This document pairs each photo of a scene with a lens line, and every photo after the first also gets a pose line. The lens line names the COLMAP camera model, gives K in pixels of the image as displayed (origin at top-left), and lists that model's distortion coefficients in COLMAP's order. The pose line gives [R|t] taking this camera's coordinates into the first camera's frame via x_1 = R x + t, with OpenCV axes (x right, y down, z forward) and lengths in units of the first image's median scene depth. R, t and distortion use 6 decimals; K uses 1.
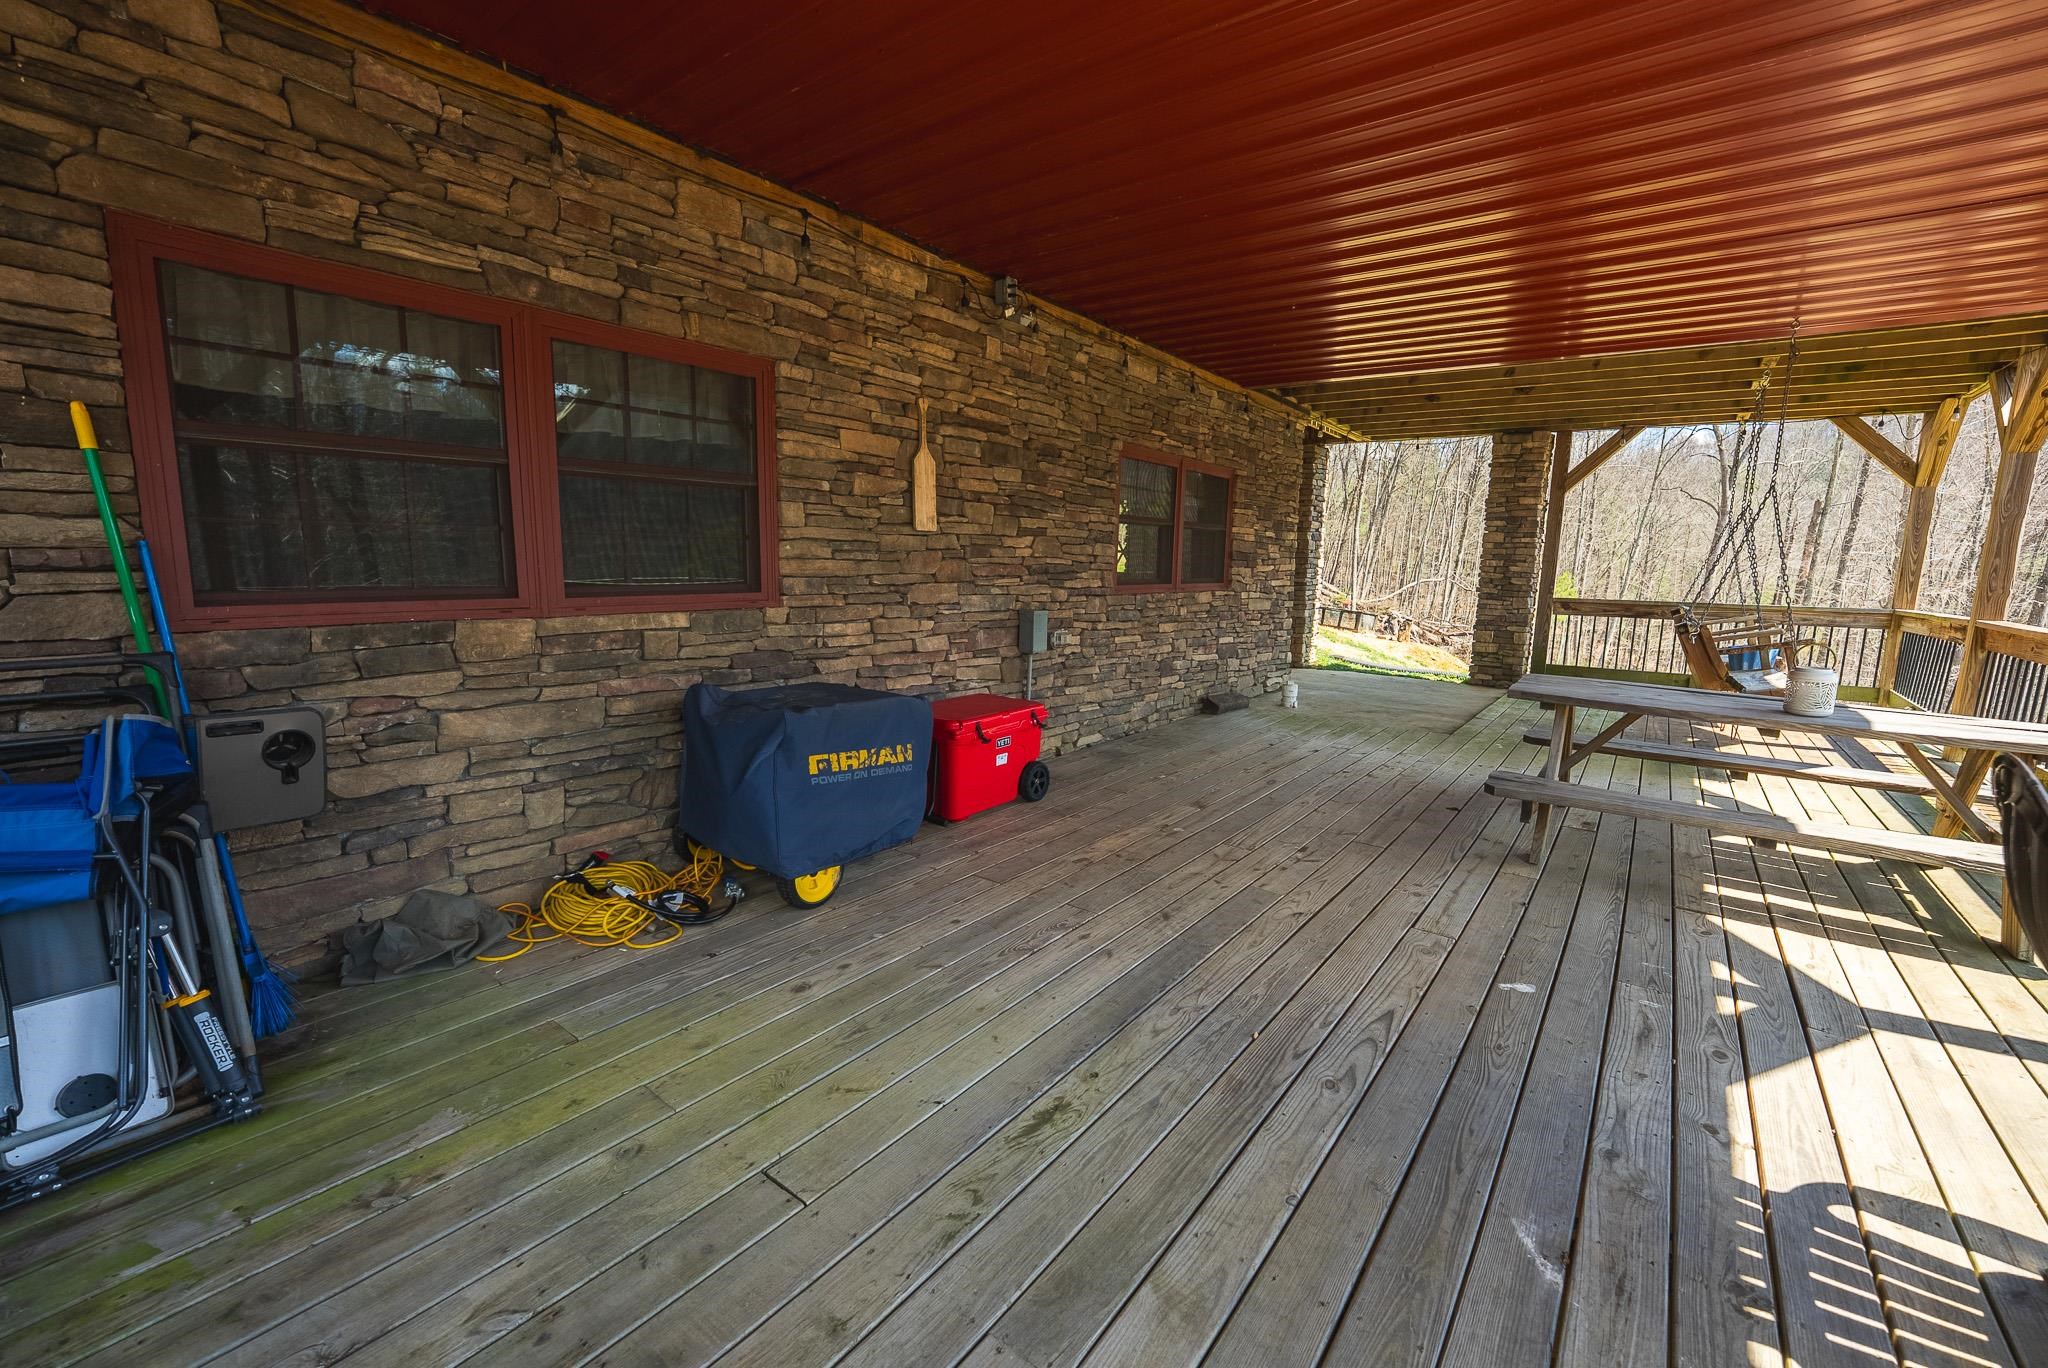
lens RADIAL K [[844.6, 0, 1037.6], [0, 844.6, 686.8], [0, 0, 1]] dist [-0.016454, 0.000571]
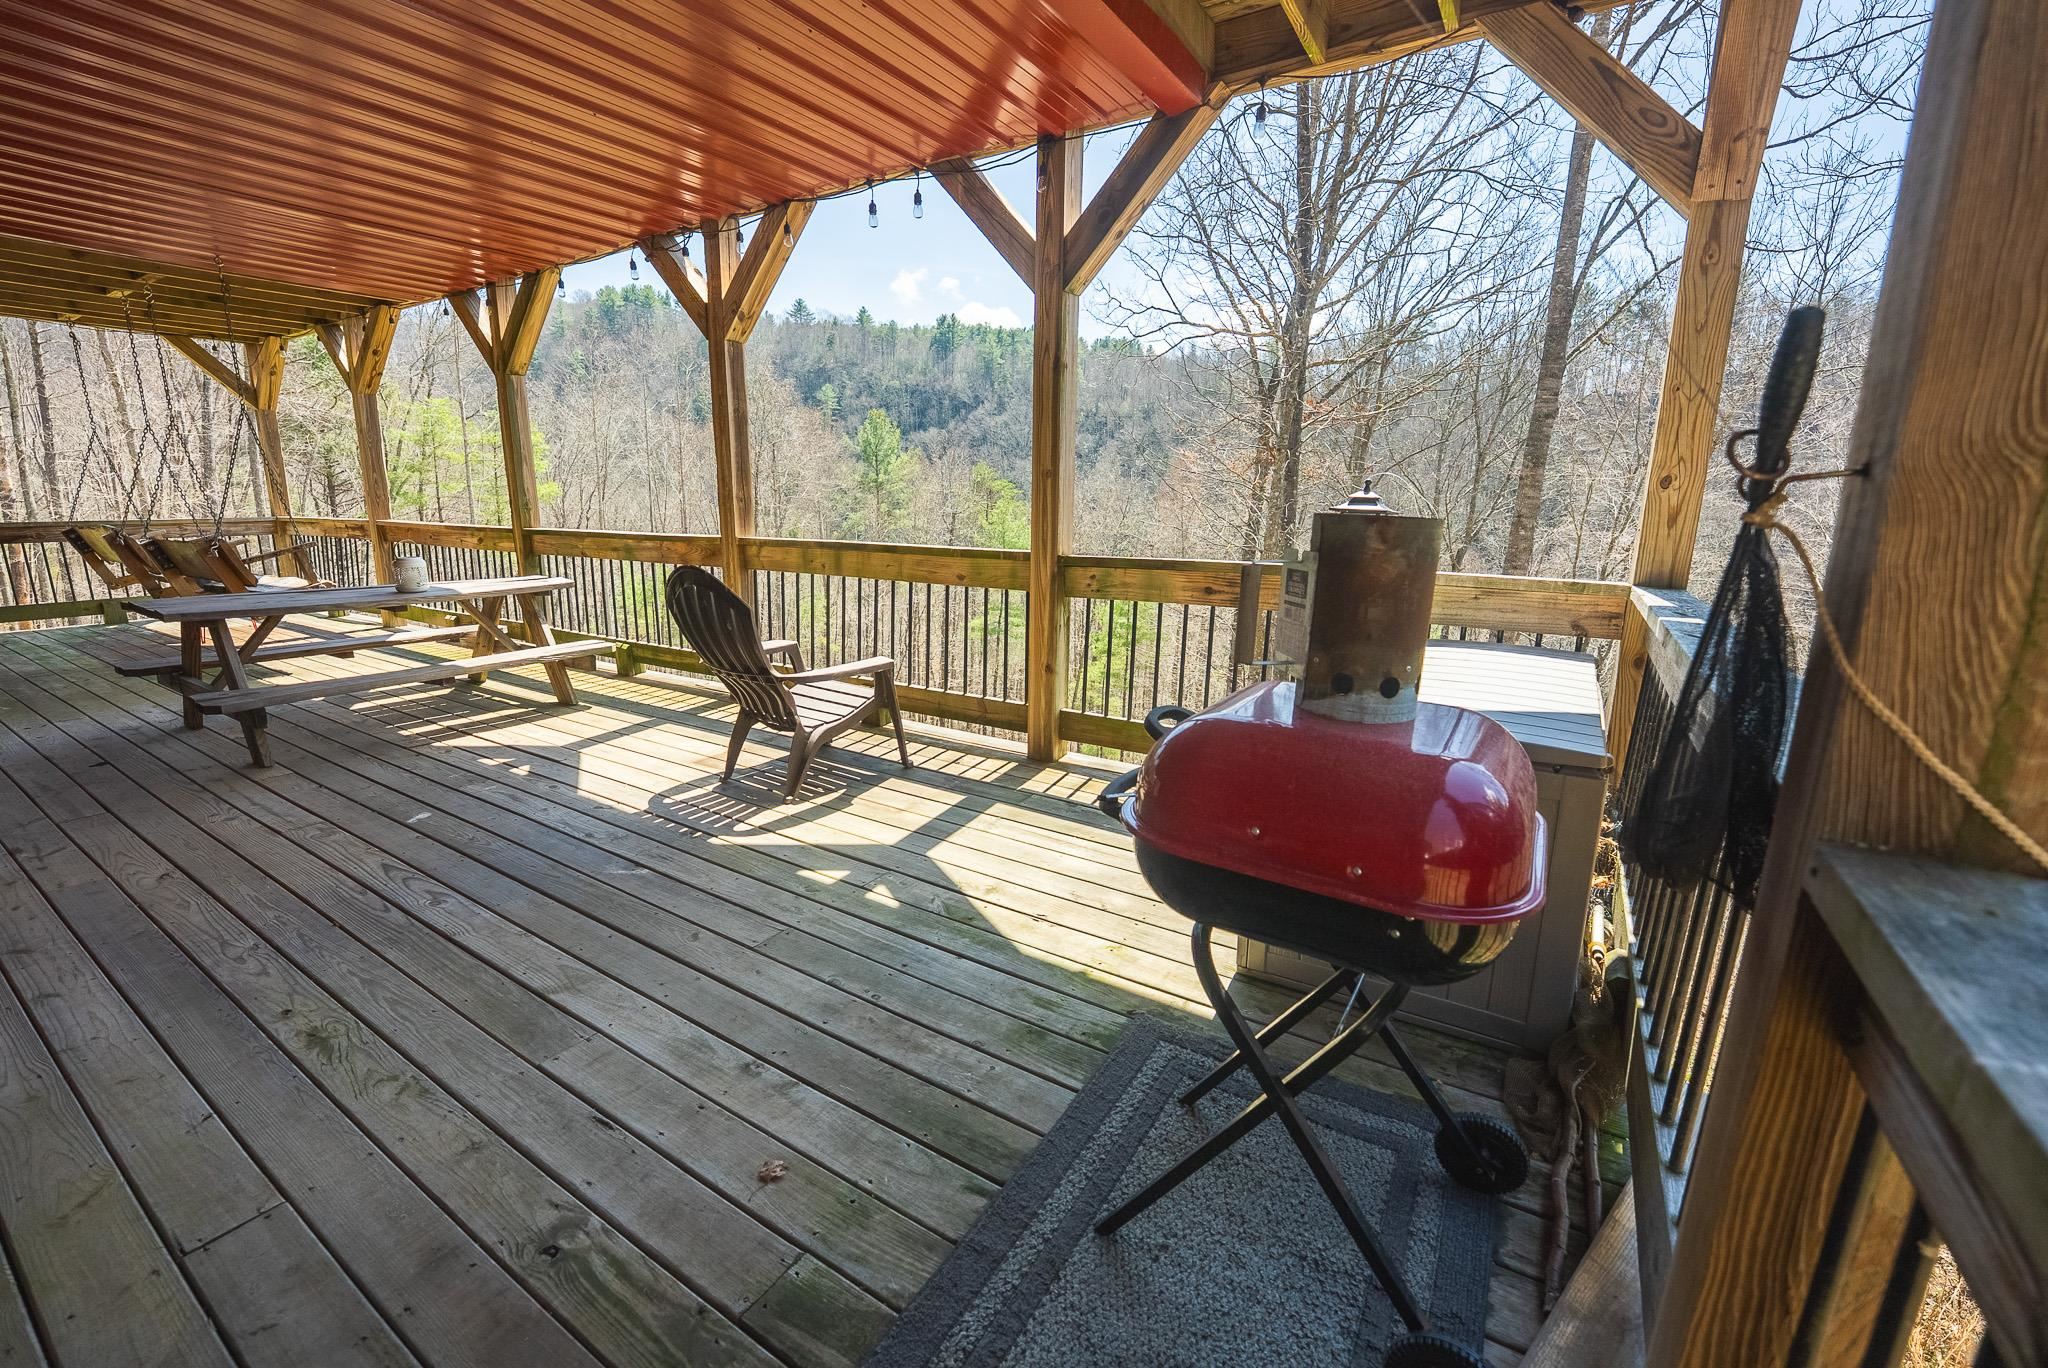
lens RADIAL K [[844.6, 0, 1032.2], [0, 844.6, 683.2], [0, 0, 1]] dist [-0.016454, 0.000571]
pose [[-0.072265, -0.237505, 0.968694, -0.549902], [0.136251, 0.959778, 0.245484, -0.023698], [-0.988035, 0.149725, -0.036998, 0.062289]]
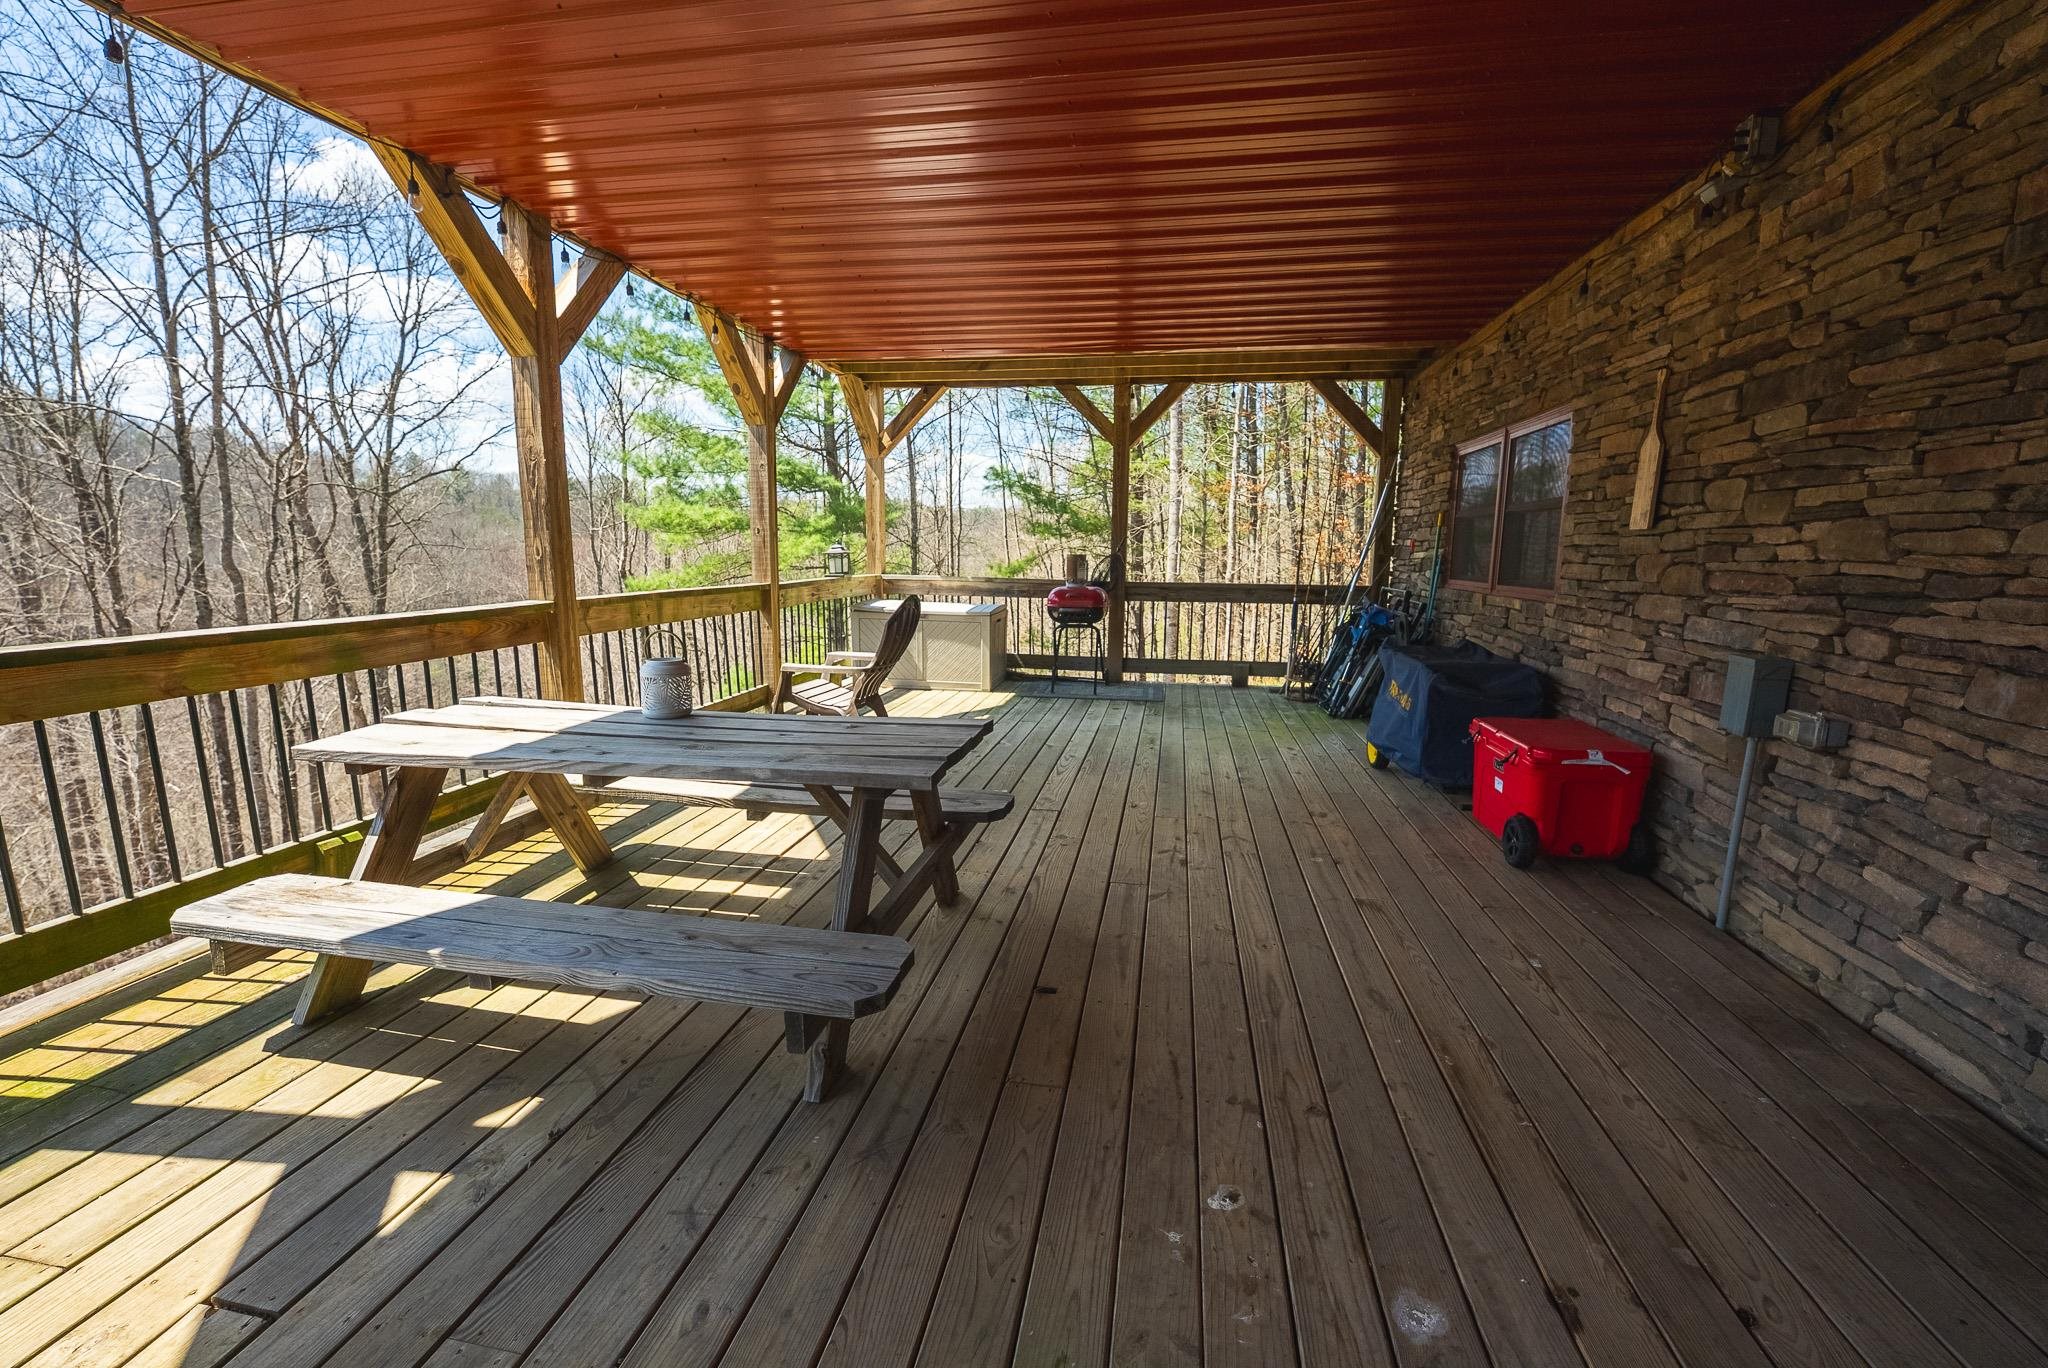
lens RADIAL K [[844.6, 0, 1025.0], [0, 844.6, 691.0], [0, 0, 1]] dist [-0.016454, 0.000571]
pose [[-0.893040, 0.042695, -0.447948, 1.015454], [-0.098367, 0.952888, 0.286929, -0.272005], [0.439094, 0.300302, -0.846767, 1.914416]]
